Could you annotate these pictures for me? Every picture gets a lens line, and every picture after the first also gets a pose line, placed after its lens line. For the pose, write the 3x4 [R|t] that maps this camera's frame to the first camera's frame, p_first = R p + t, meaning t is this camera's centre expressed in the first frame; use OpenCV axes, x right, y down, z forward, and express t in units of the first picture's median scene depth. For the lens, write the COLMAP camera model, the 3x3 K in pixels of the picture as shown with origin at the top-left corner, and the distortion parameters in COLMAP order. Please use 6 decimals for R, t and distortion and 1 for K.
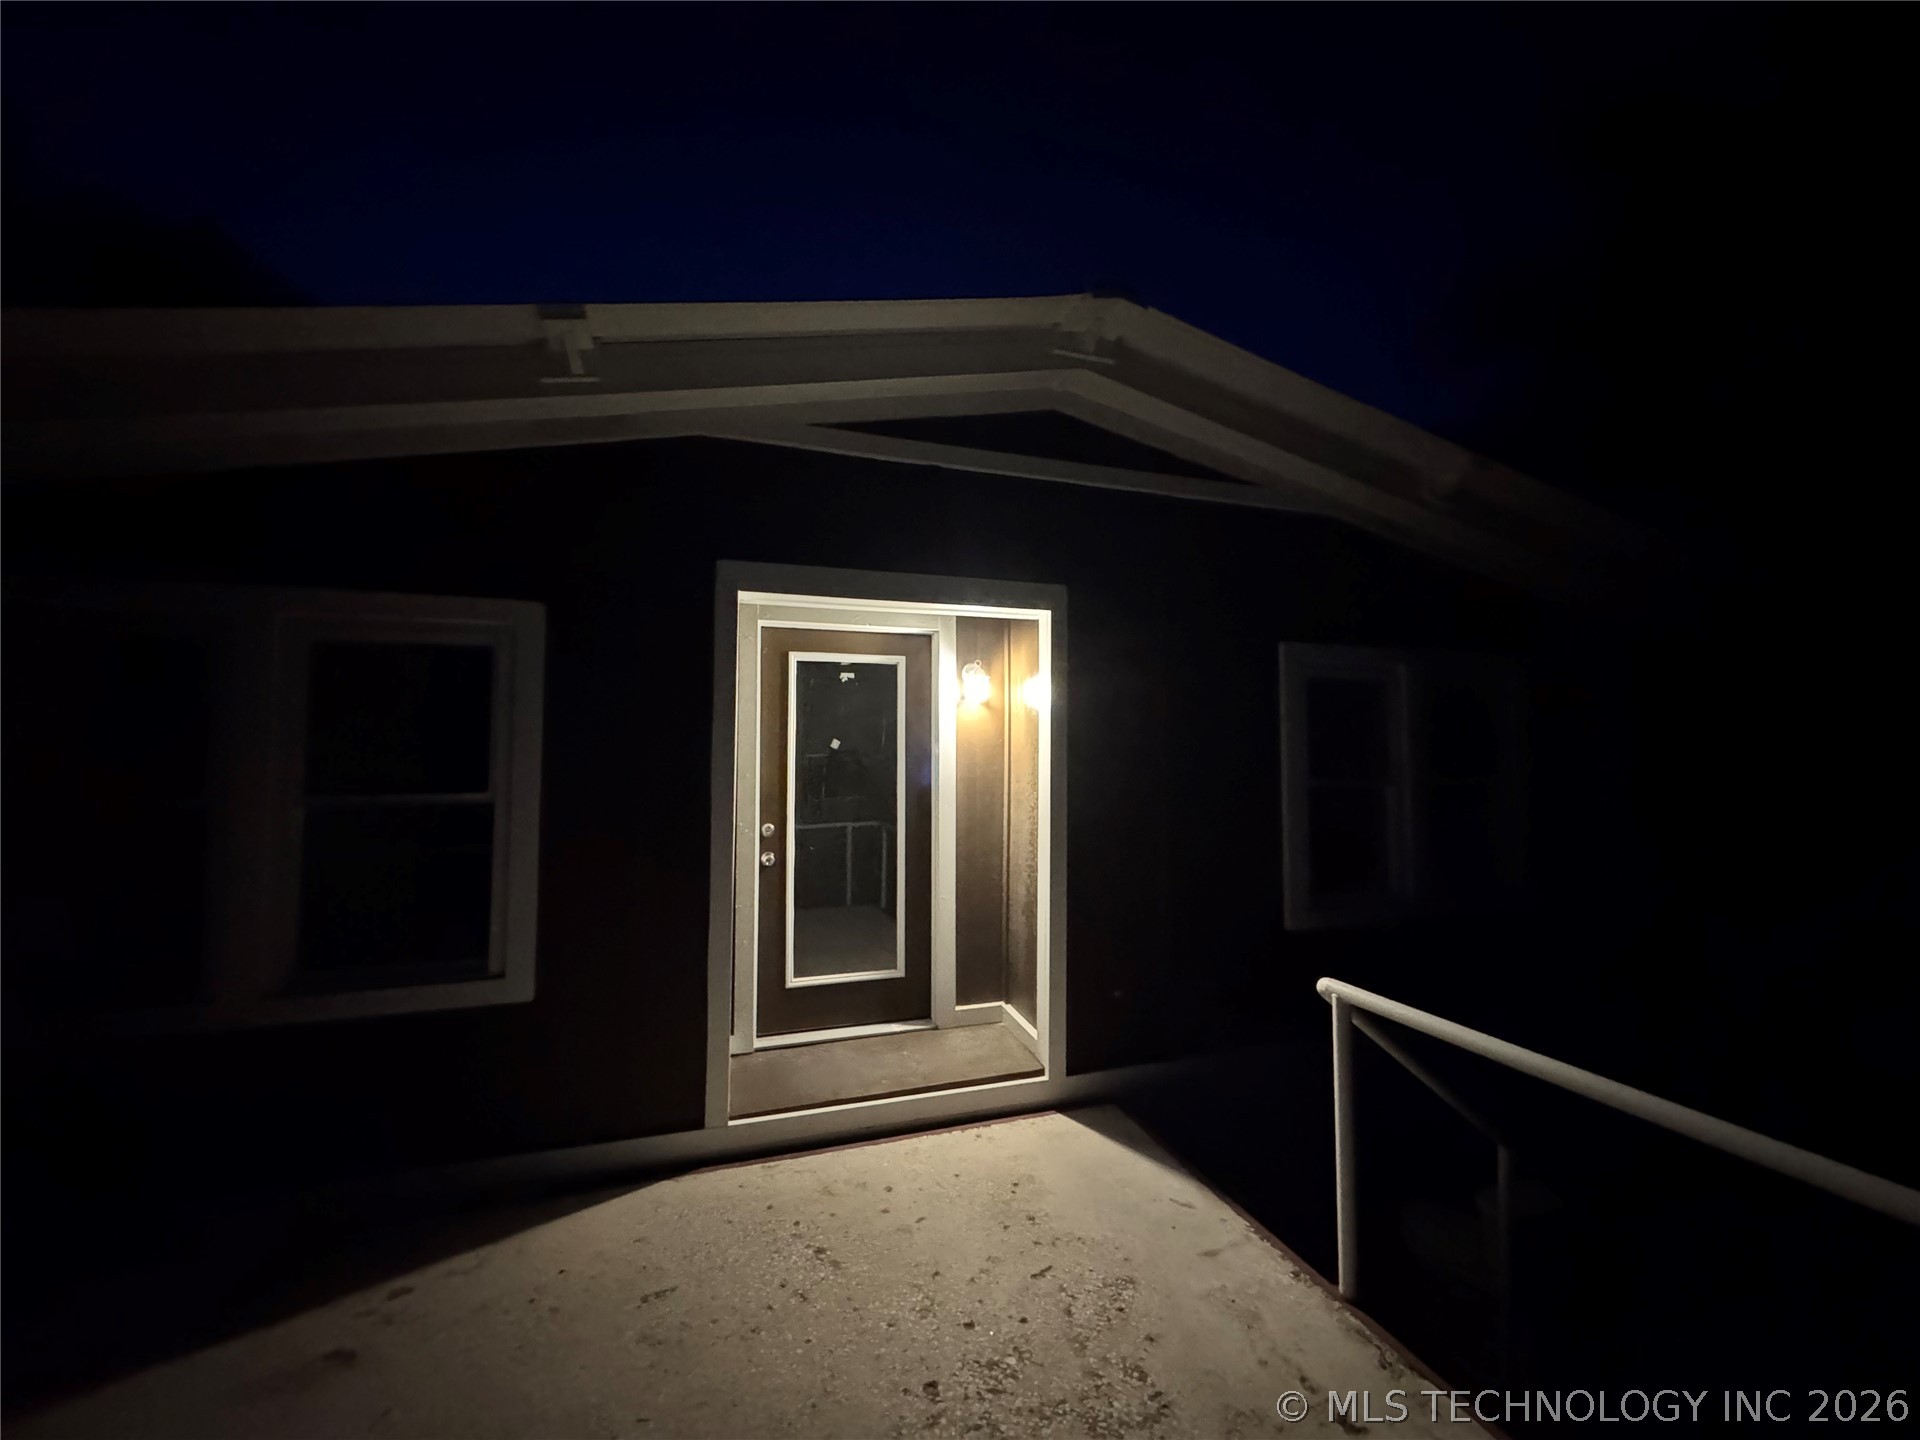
lens RADIAL K [[763.8, 0, 960.4], [0, 763.8, 715.6], [0, 0, 1]] dist [-0.002103, -0.000151]
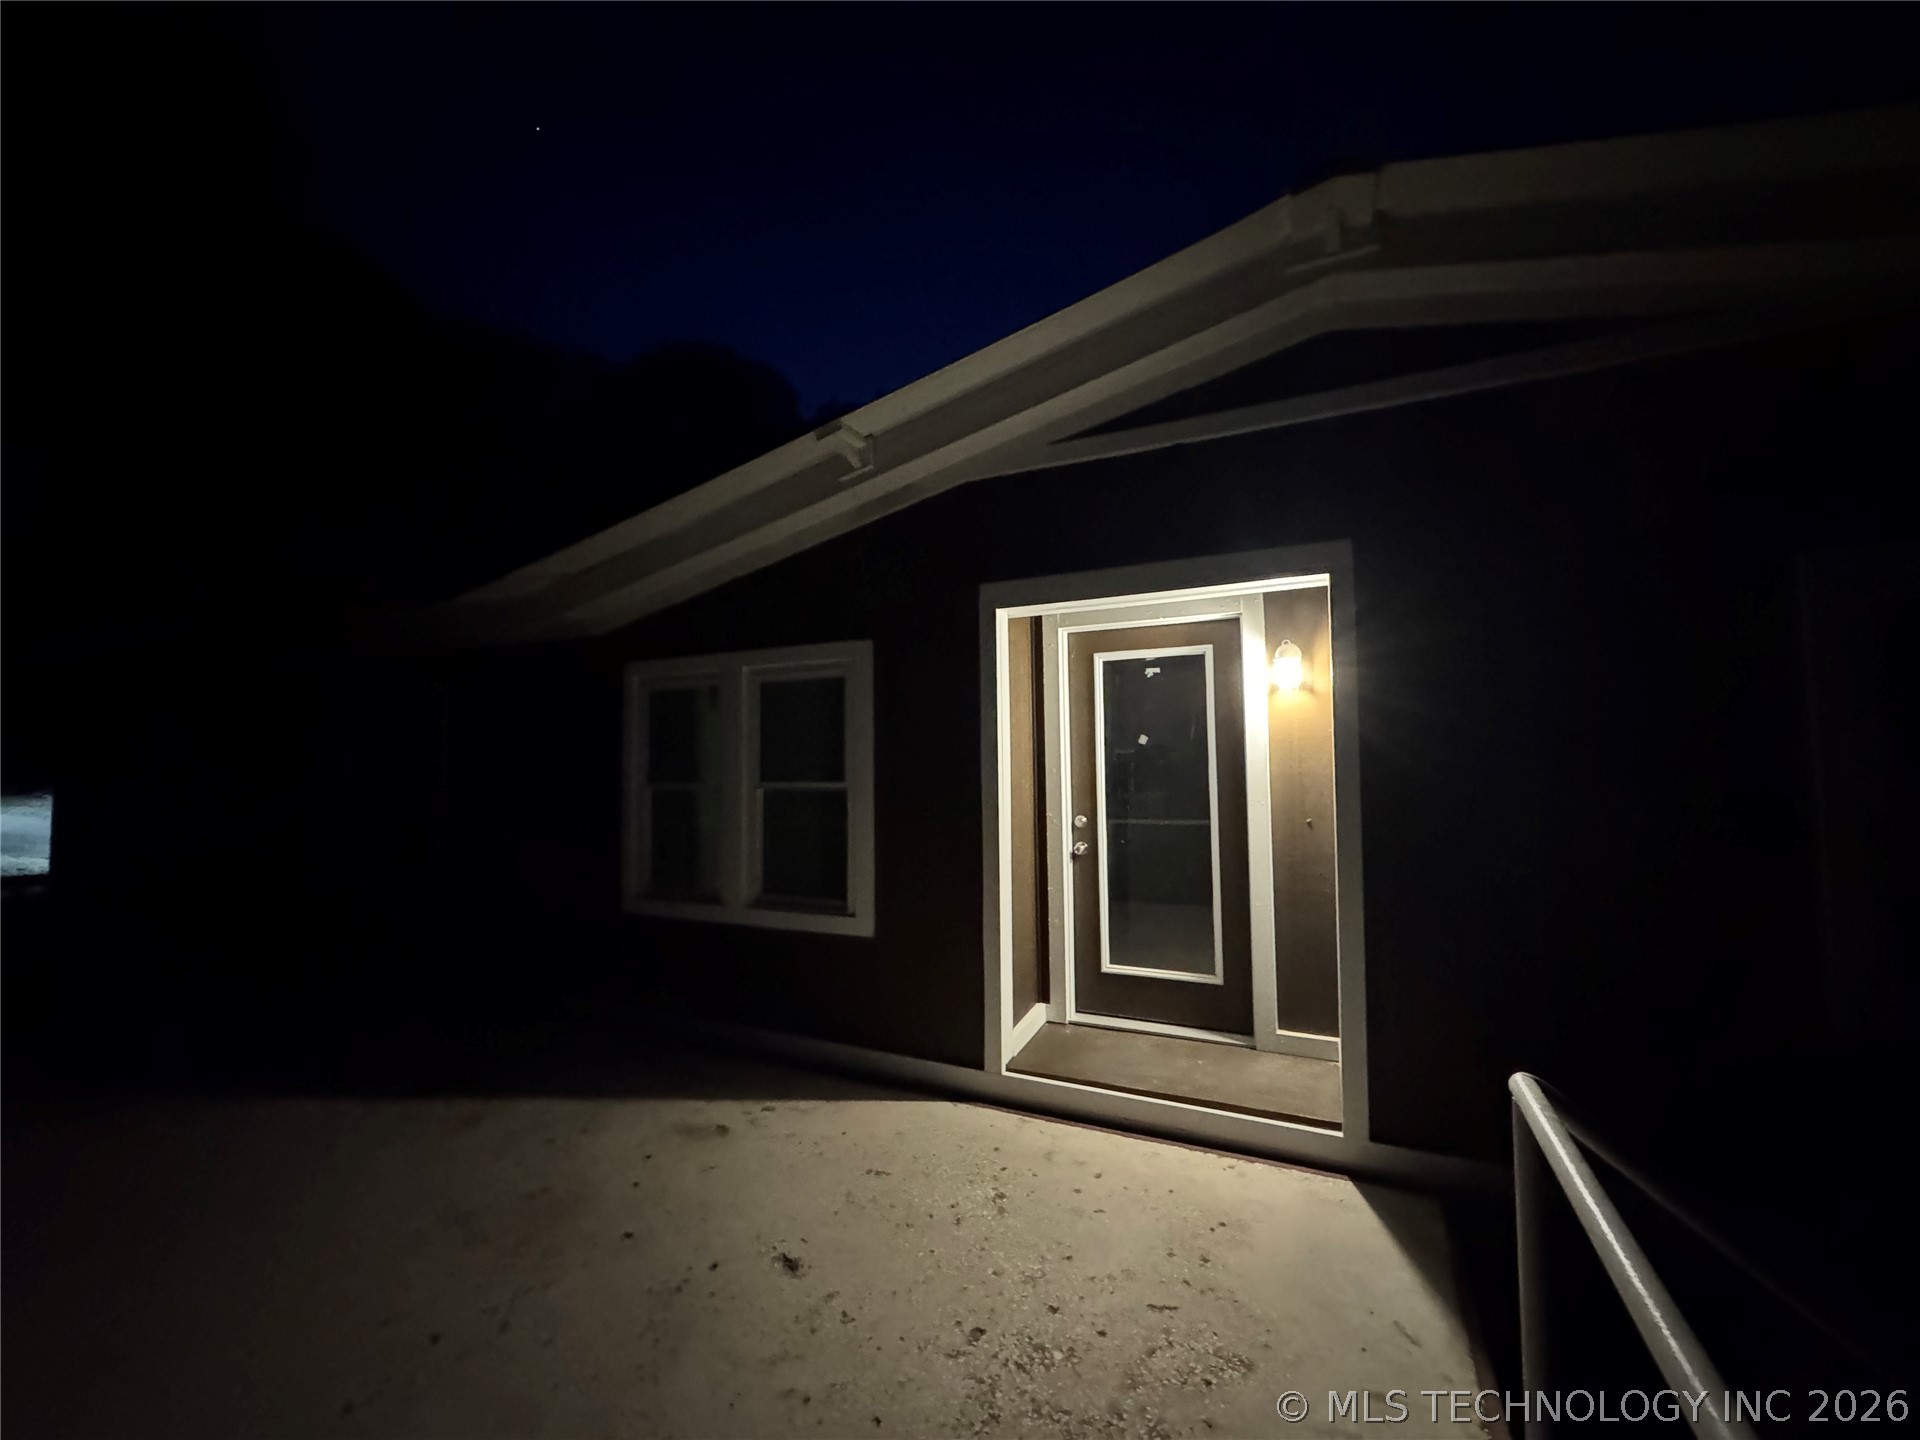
lens RADIAL K [[763.8, 0, 960.4], [0, 763.8, 715.6], [0, 0, 1]] dist [-0.002103, -0.000151]
pose [[0.716623, -0.046064, -0.695937, 0.427335], [0.050984, 0.998607, -0.013597, 0.008144], [0.695594, -0.025738, 0.717974, 0.128044]]
